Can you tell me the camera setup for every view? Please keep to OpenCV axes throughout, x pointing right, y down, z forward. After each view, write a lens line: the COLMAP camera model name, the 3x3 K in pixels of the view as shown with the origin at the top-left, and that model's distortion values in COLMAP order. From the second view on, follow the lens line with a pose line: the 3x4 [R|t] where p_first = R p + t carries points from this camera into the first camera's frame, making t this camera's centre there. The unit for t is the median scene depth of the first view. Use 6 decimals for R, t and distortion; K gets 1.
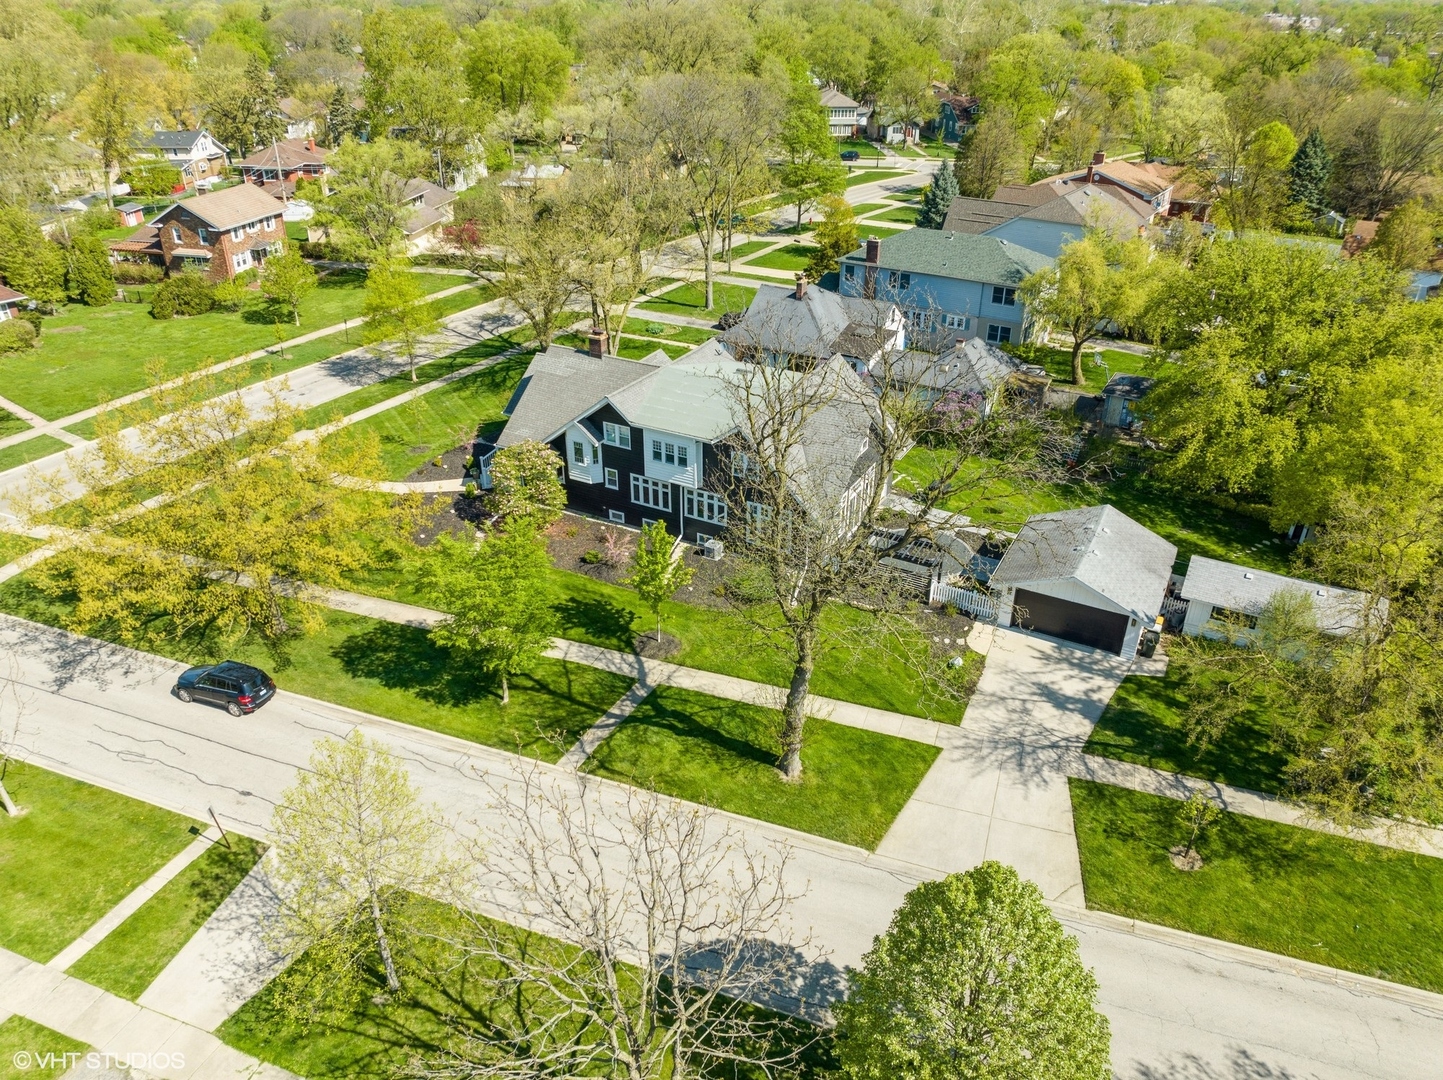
lens RADIAL K [[1007.6, 0, 720.6], [0, 1007.6, 539.1], [0, 0, 1]] dist [-0.043692, 0.004264]
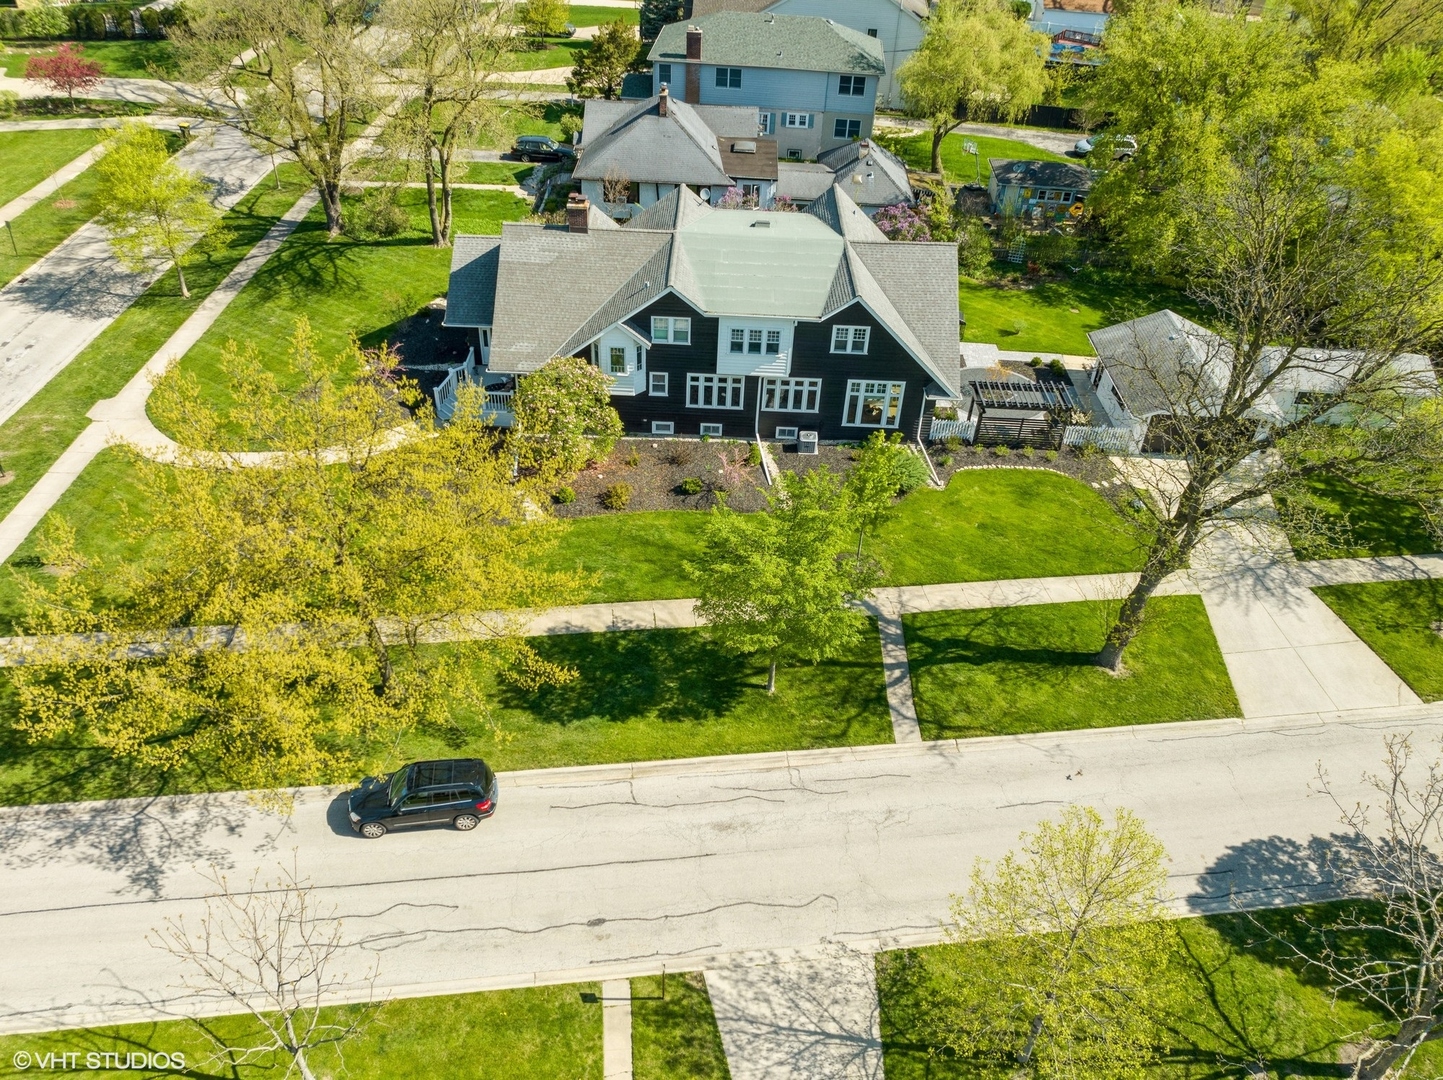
lens RADIAL K [[1078.1, 0, 714.9], [0, 1078.1, 537.9], [0, 0, 1]] dist [-0.041962, -0.005523]
pose [[0.884672, -0.263974, 0.384283, -0.451902], [0.189424, 0.956681, 0.221088, -0.129850], [-0.425998, -0.122798, 0.896352, 0.198288]]
